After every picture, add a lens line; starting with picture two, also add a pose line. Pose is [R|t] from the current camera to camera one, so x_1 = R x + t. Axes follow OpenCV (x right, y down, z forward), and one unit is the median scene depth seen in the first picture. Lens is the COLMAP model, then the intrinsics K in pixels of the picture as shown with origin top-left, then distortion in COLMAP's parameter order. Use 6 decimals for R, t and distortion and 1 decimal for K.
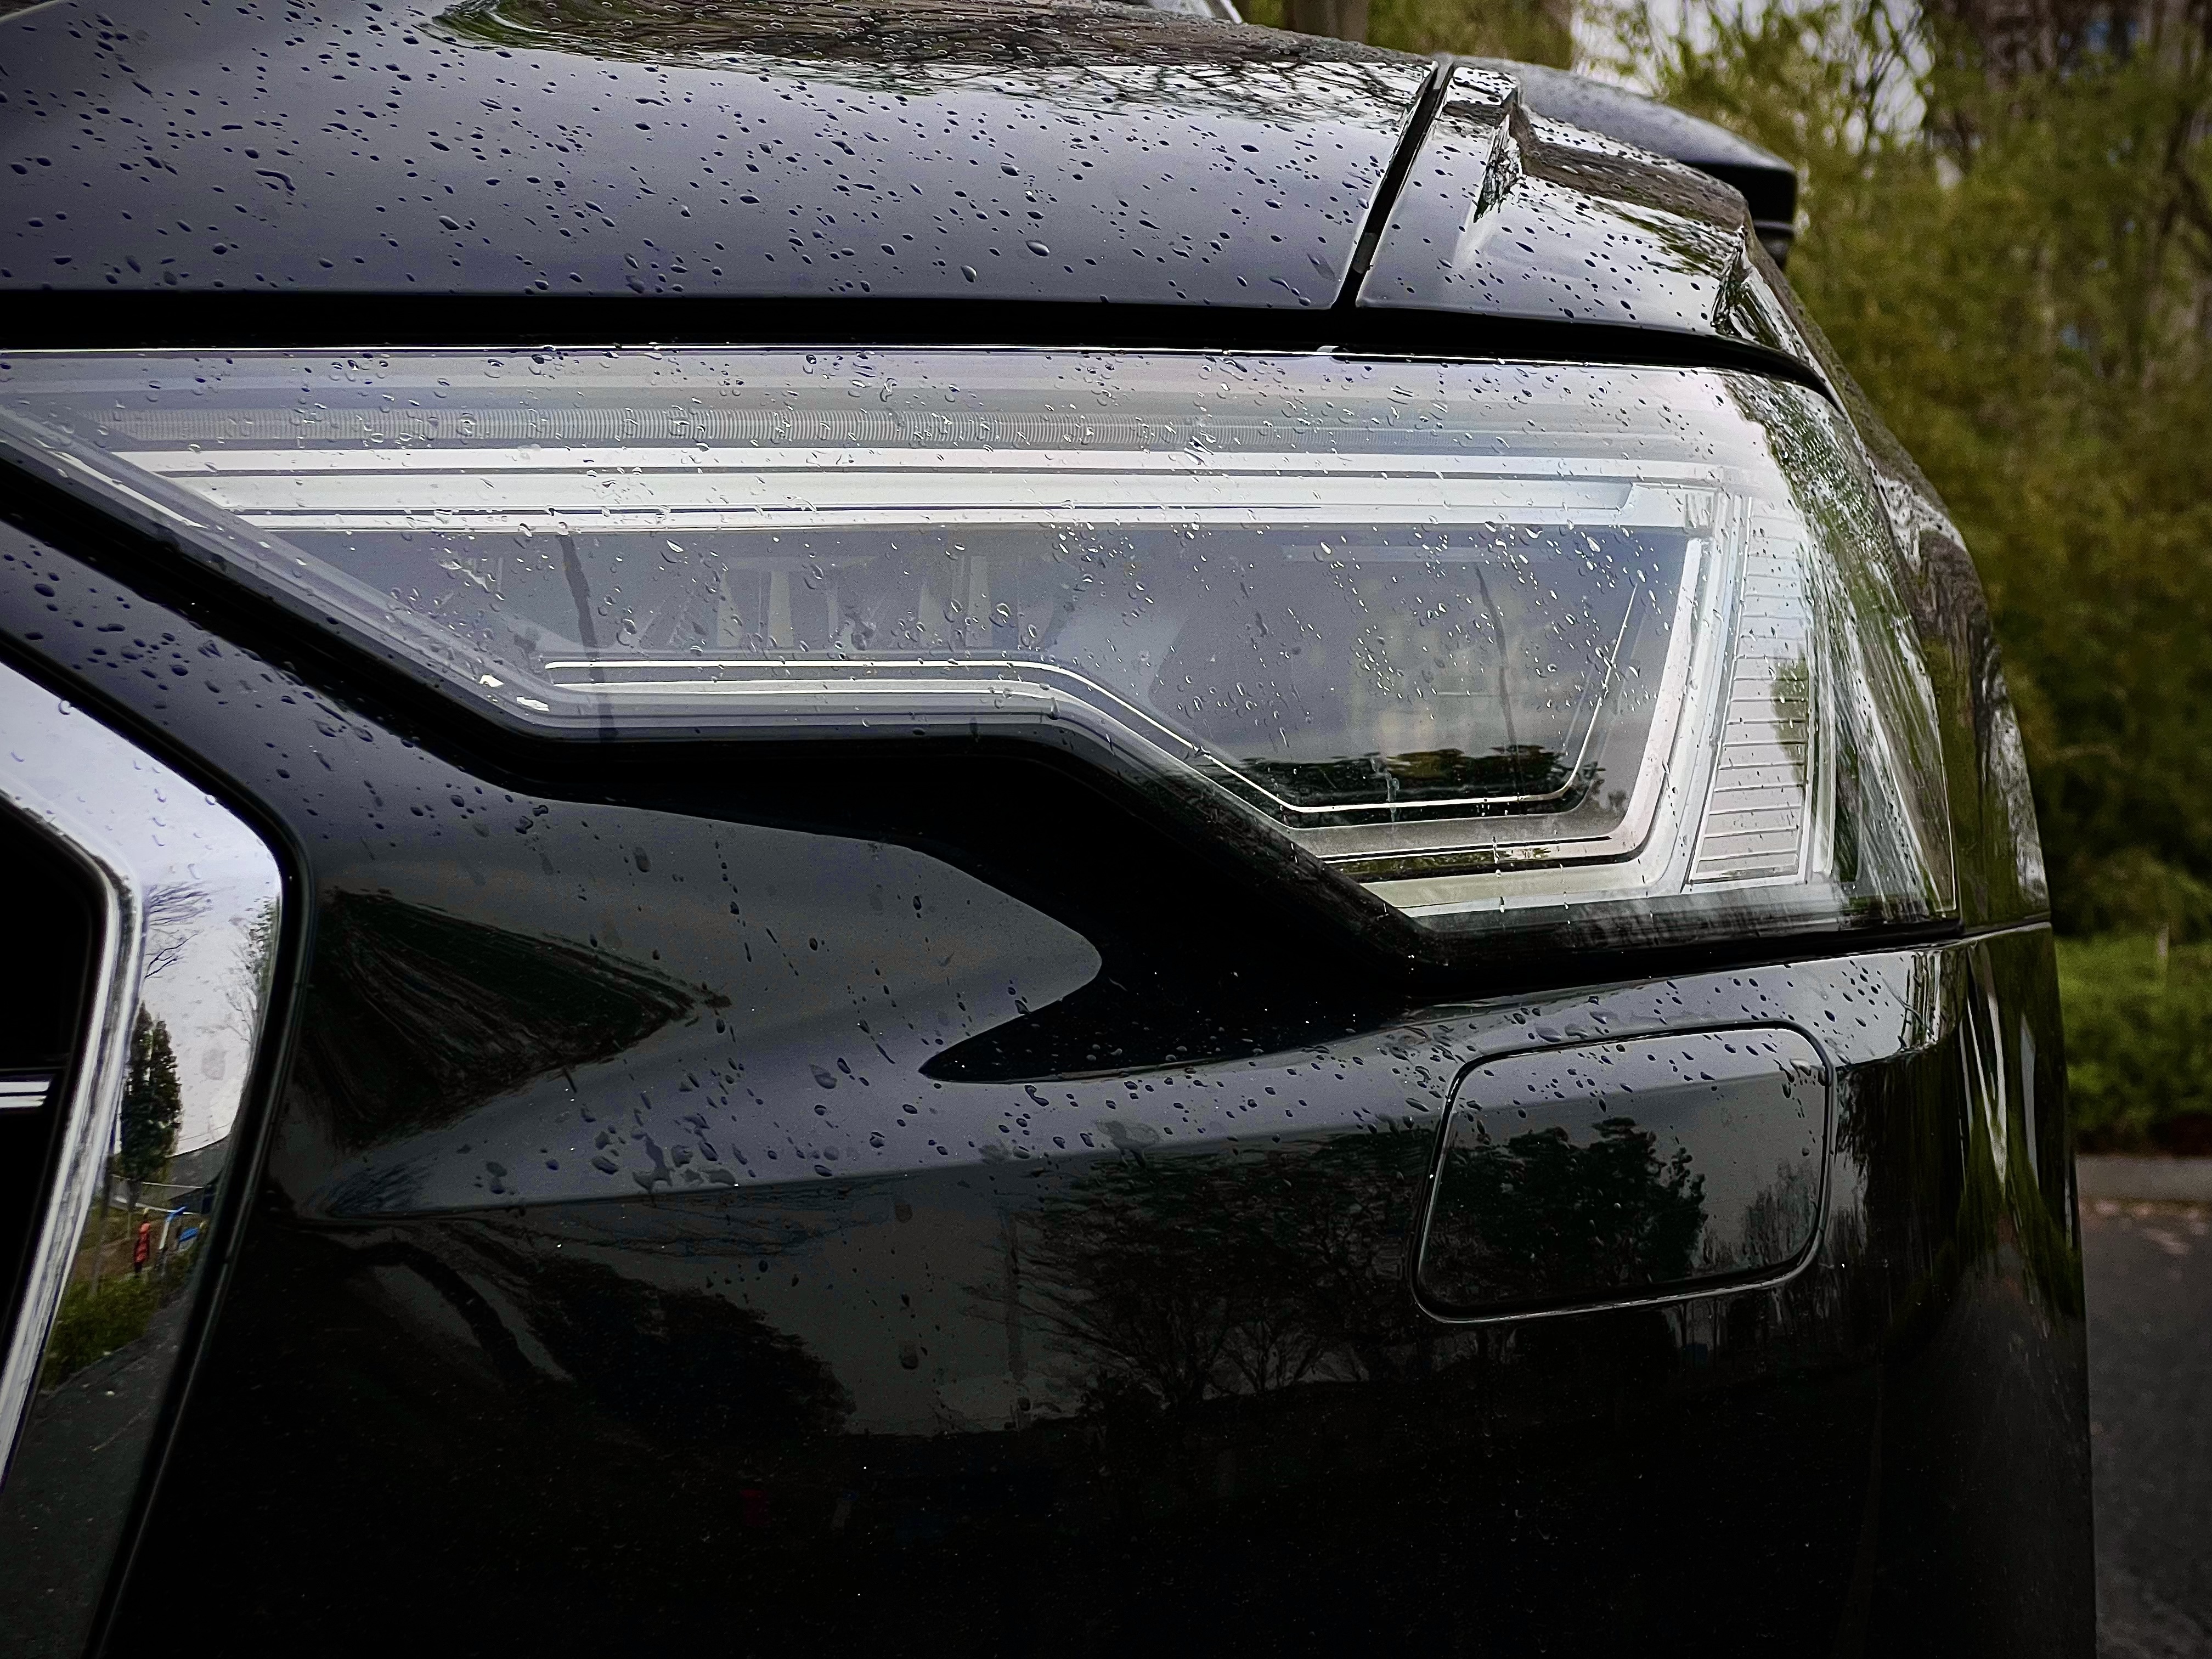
lens RADIAL K [[5011.1, 0, 1106.0], [0, 5011.1, 829.5], [0, 0, 1]] dist [-0.375154, 9.654319]
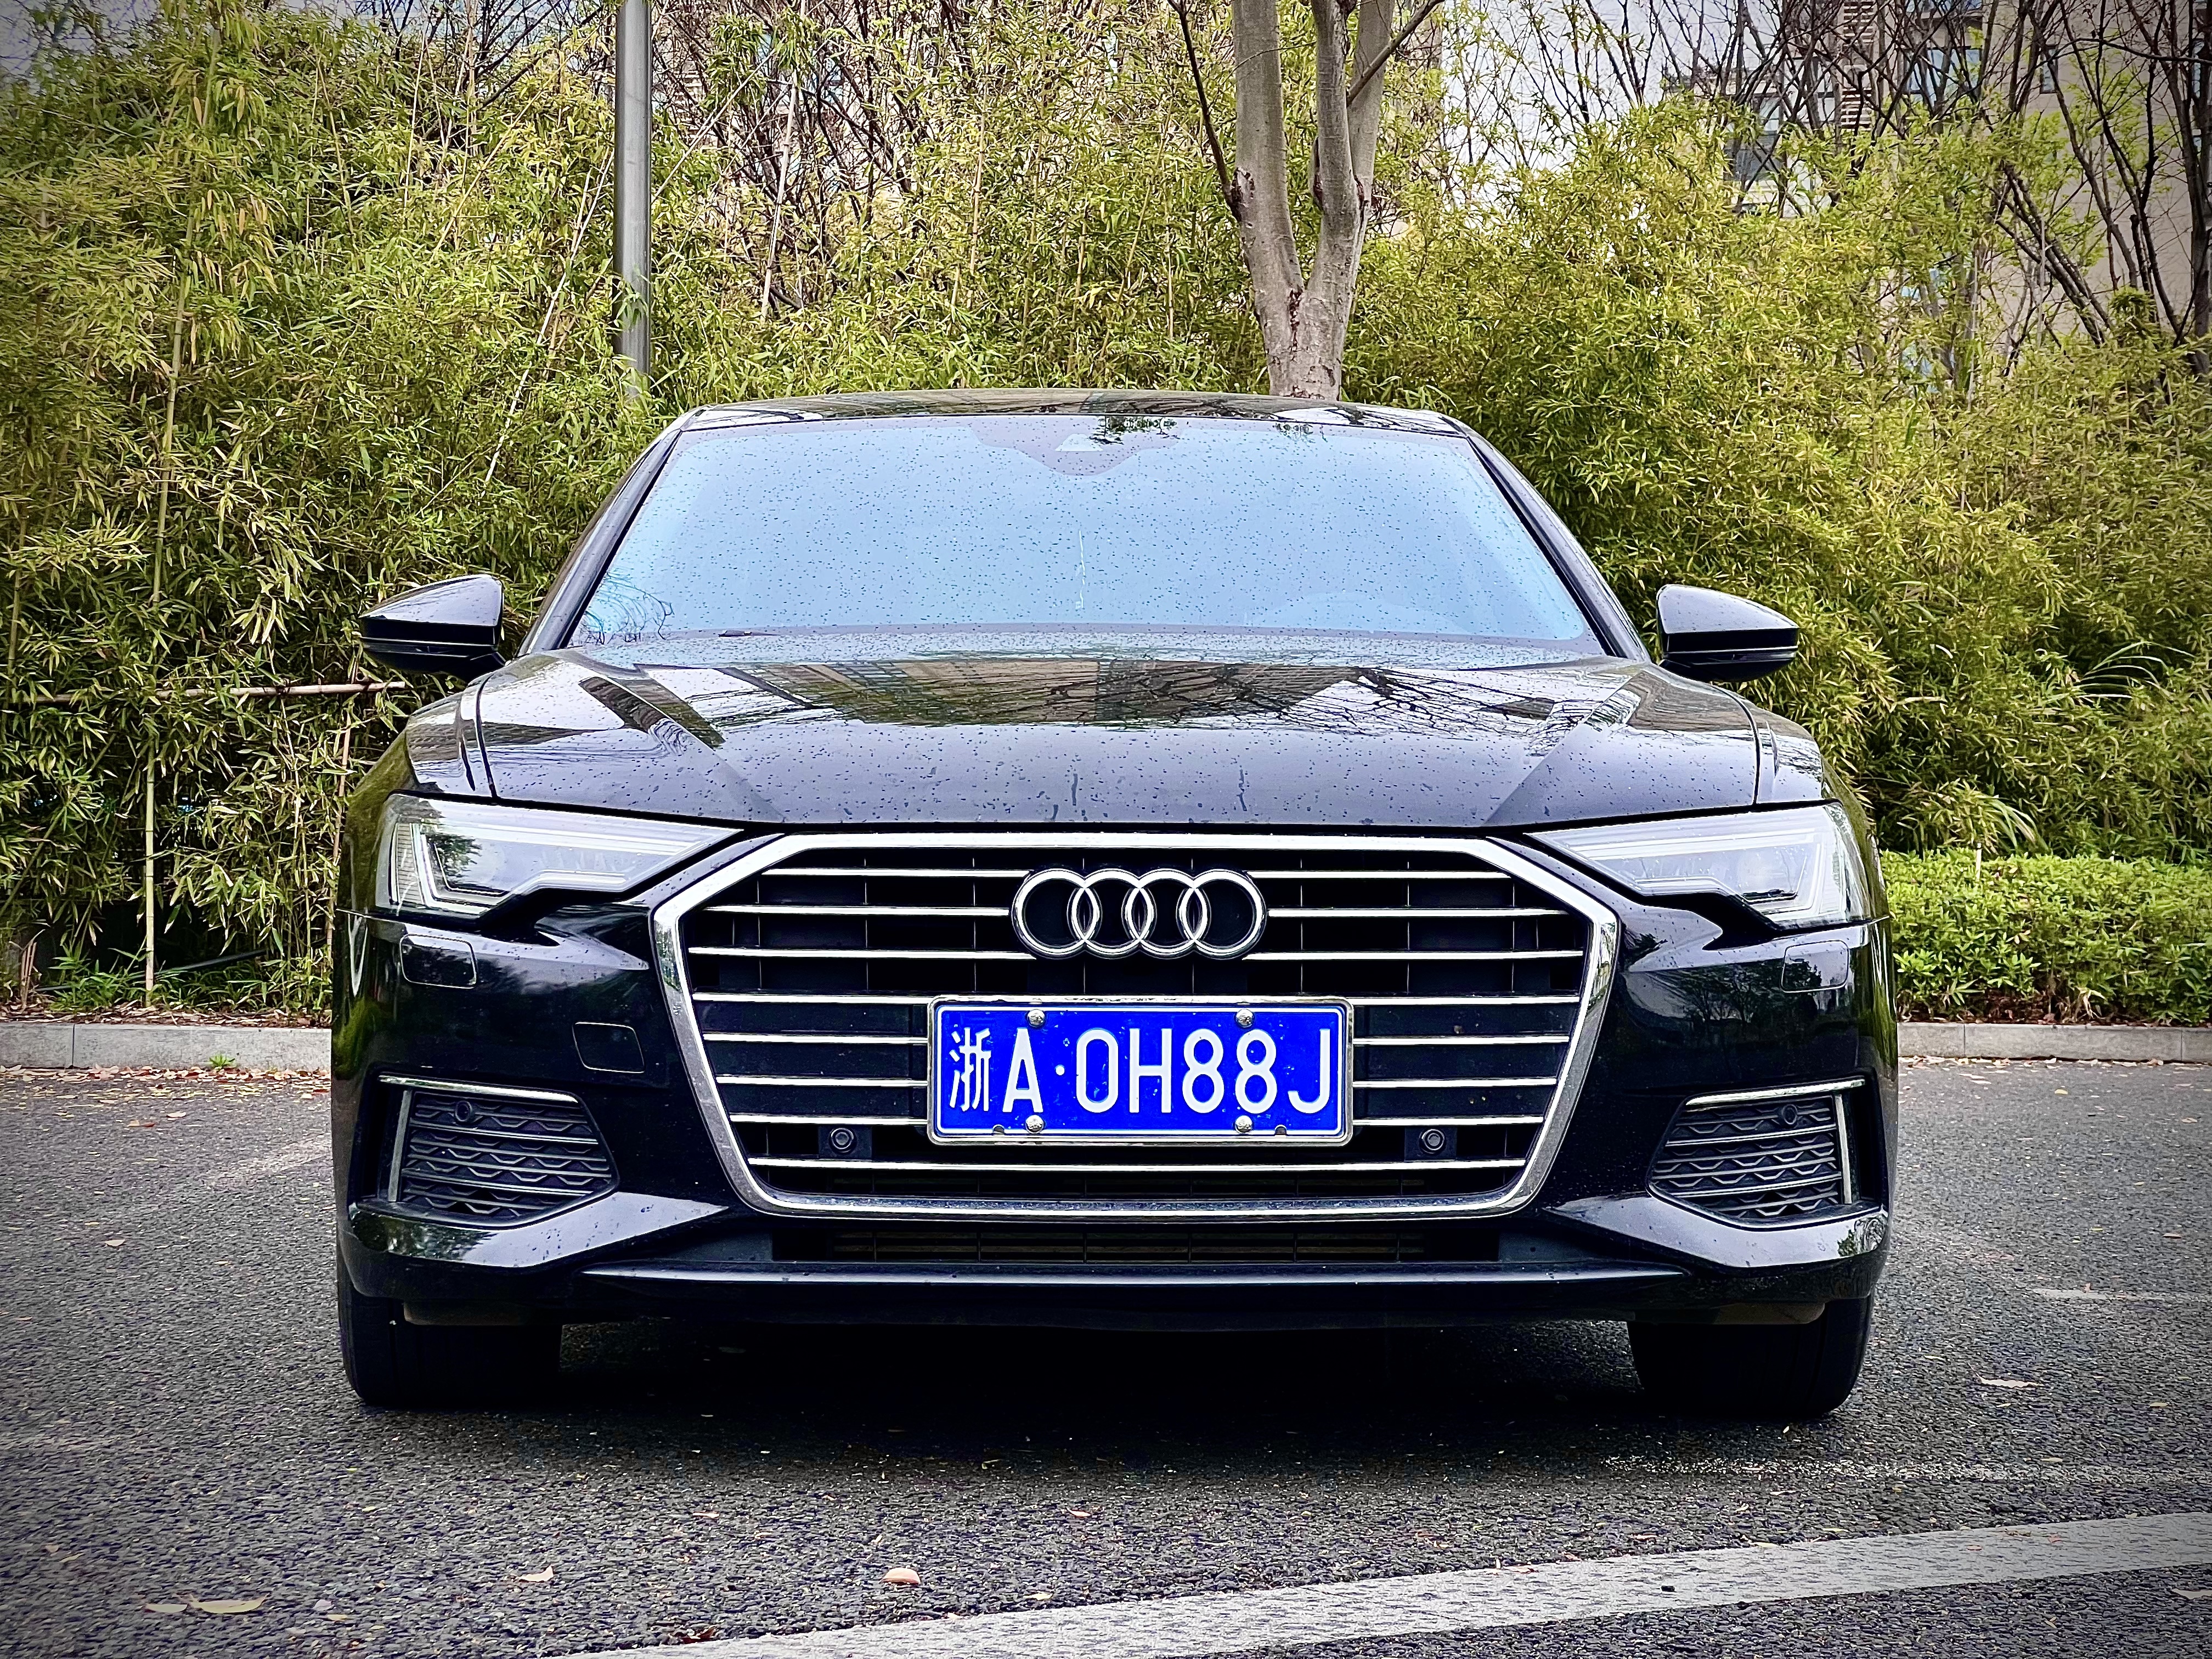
lens RADIAL K [[5011.1, 0, 1106.0], [0, 5011.1, 829.5], [0, 0, 1]] dist [-0.375154, 9.654319]
pose [[0.999540, -0.005157, 0.029878, -0.053383], [0.004531, 0.999769, 0.020993, -0.012918], [-0.029980, -0.020848, 0.999333, -0.285086]]
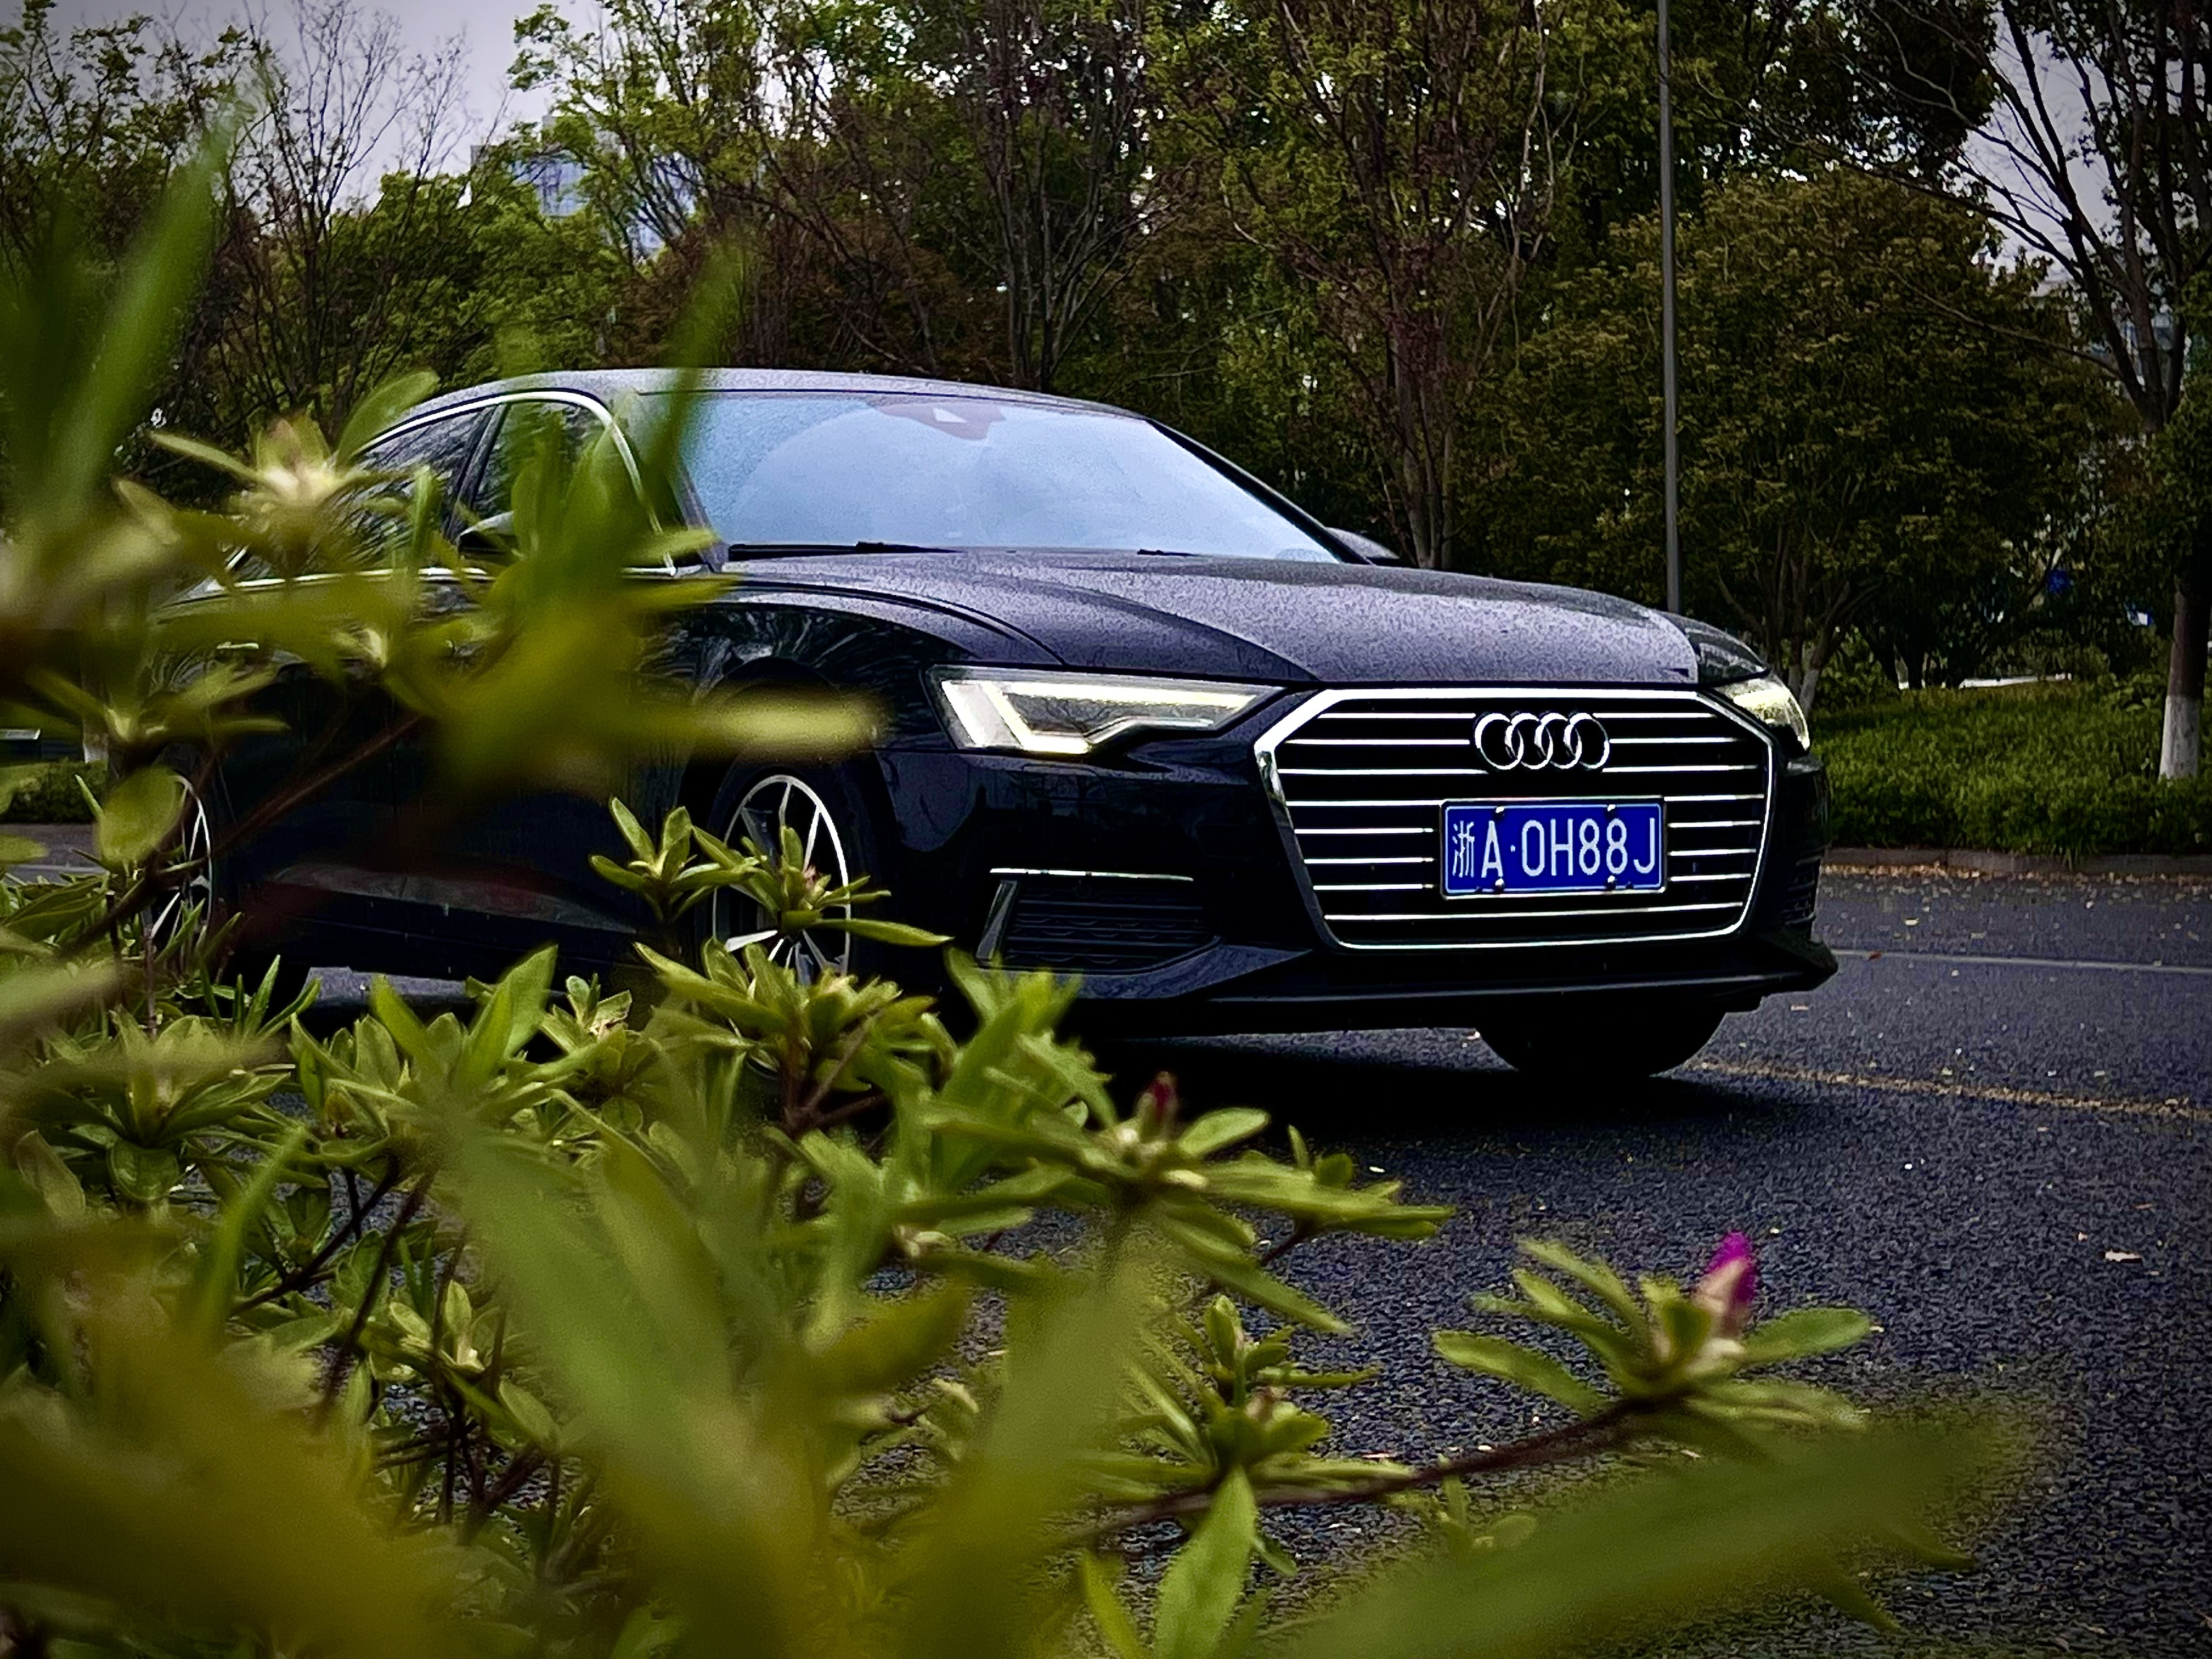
lens RADIAL K [[4055.6, 0, 1106.0], [0, 4055.6, 829.5], [0, 0, 1]] dist [0.190316, -0.312073]
pose [[0.847156, -0.024521, 0.530779, -0.292171], [-0.000814, 0.998874, 0.047445, -0.010689], [-0.531344, -0.040626, 0.846181, -0.268899]]
